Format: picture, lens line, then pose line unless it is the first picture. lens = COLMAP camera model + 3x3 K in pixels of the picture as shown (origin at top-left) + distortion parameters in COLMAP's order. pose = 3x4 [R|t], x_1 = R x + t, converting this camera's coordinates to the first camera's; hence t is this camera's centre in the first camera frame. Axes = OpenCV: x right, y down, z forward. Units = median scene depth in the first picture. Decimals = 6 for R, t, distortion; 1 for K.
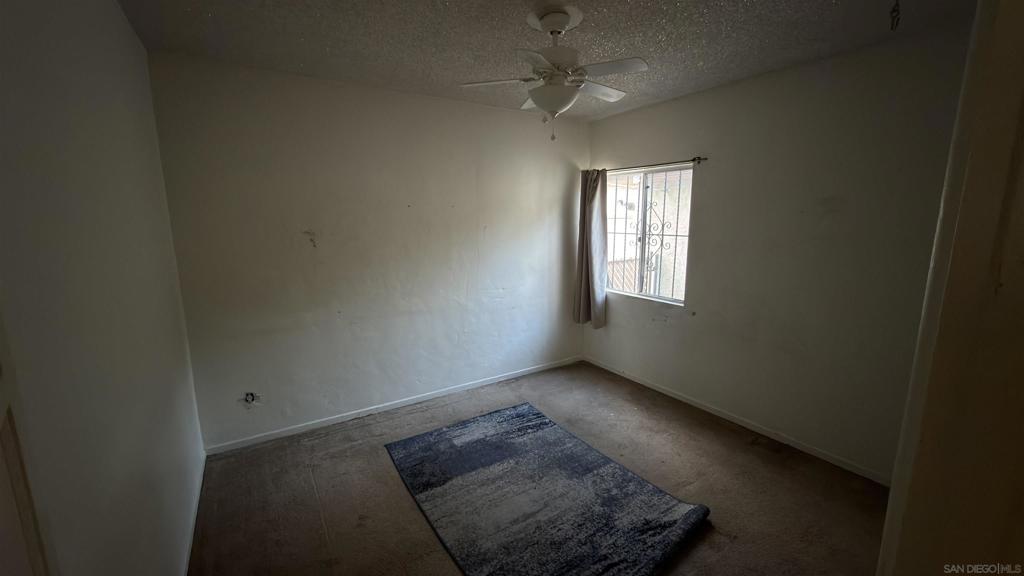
lens RADIAL K [[407.4, 0, 513.2], [0, 407.4, 288.4], [0, 0, 1]] dist [-0.000015, -0.000044]
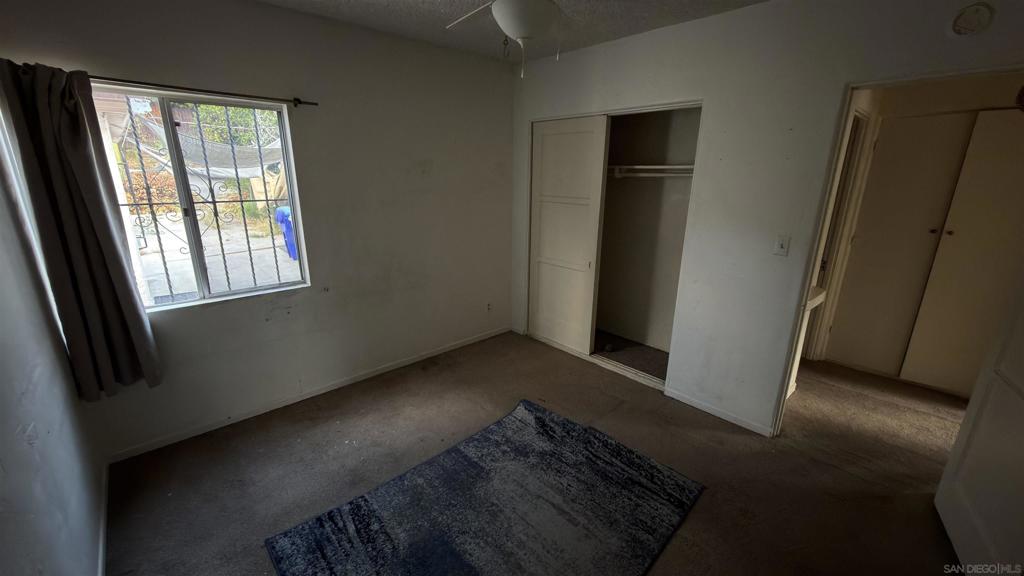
lens RADIAL K [[407.4, 0, 511.1], [0, 407.4, 285.9], [0, 0, 1]] dist [-0.000015, -0.000044]
pose [[-0.161782, -0.269843, 0.949216, -0.557350], [0.160051, 0.941977, 0.295064, -0.173705], [-0.973761, 0.199659, -0.109207, 0.900872]]
